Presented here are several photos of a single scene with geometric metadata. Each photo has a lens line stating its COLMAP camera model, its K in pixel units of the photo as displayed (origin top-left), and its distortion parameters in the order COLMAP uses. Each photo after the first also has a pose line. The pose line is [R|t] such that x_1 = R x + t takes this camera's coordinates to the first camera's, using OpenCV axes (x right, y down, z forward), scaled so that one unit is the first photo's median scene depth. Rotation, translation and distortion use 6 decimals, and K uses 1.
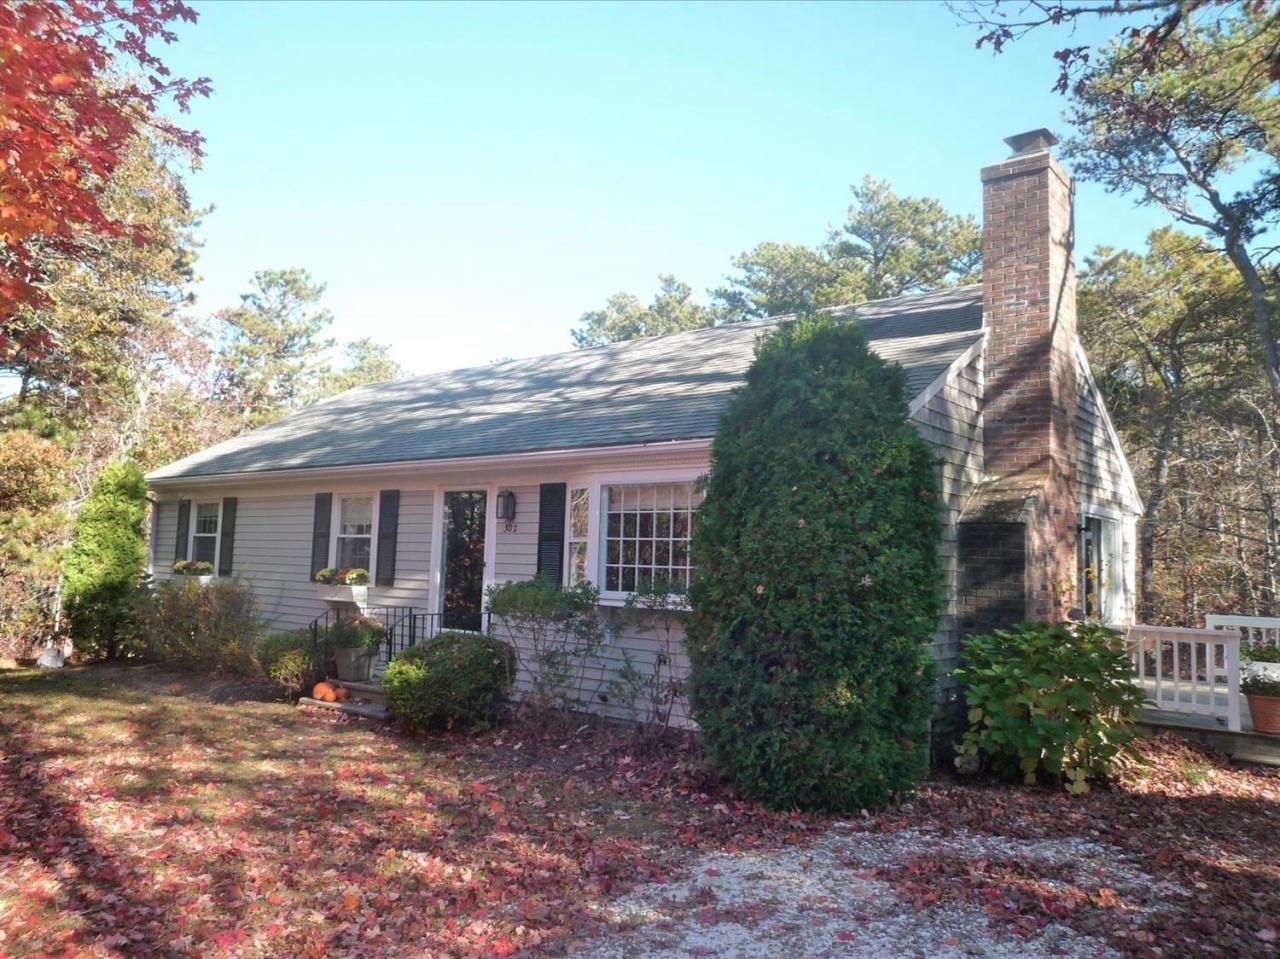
lens RADIAL K [[961.4, 0, 640.3], [0, 961.4, 478.8], [0, 0, 1]] dist [-0.029103, -0.026291]
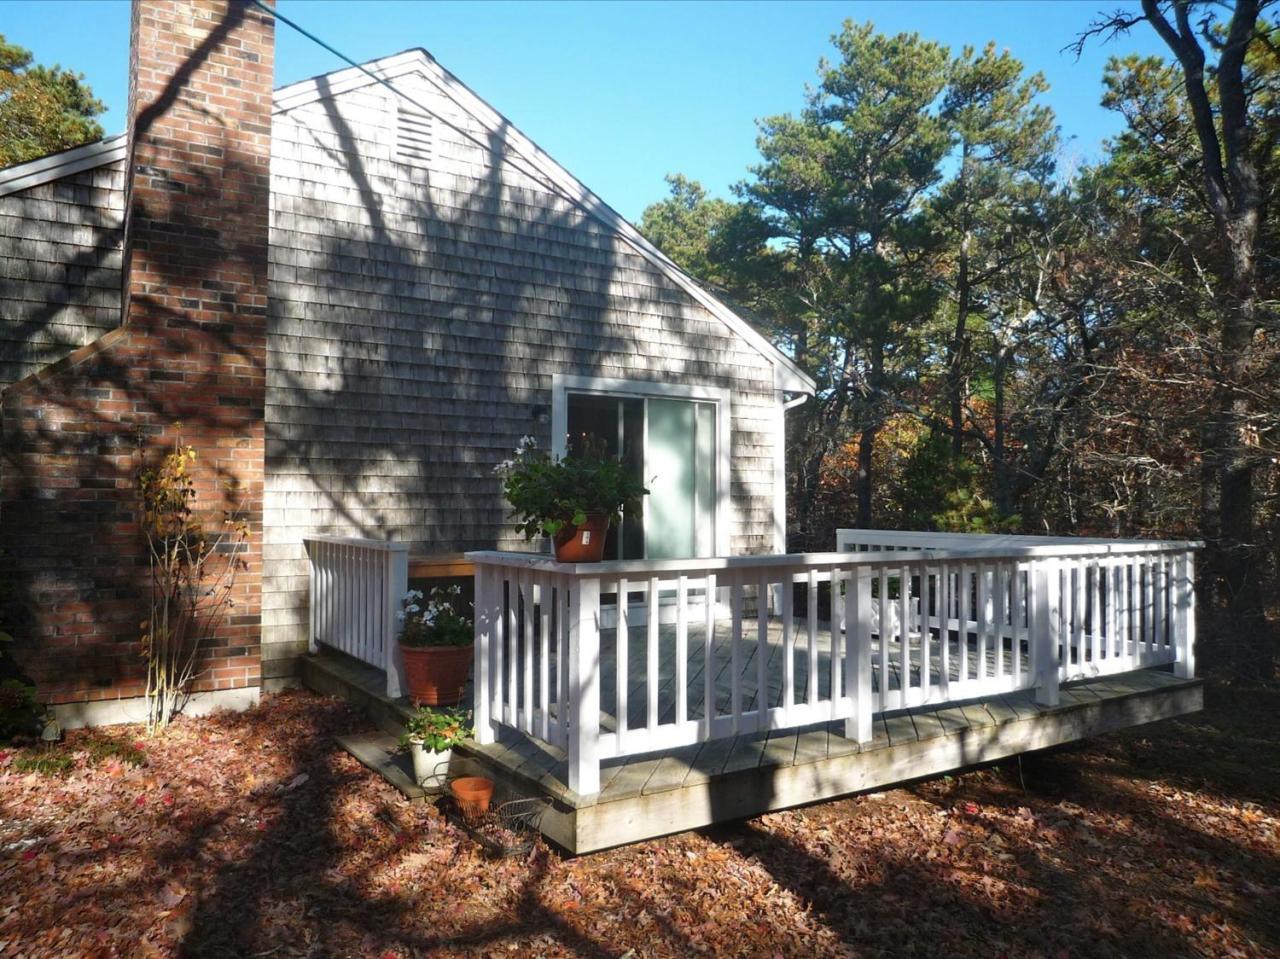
lens RADIAL K [[961.4, 0, 640.0], [0, 961.4, 480.8], [0, 0, 1]] dist [-0.029103, -0.026291]
pose [[0.952688, -0.033911, -0.302052, 0.306420], [0.052391, 0.997204, 0.053288, 0.028530], [0.299400, -0.066592, 0.951801, 0.135140]]
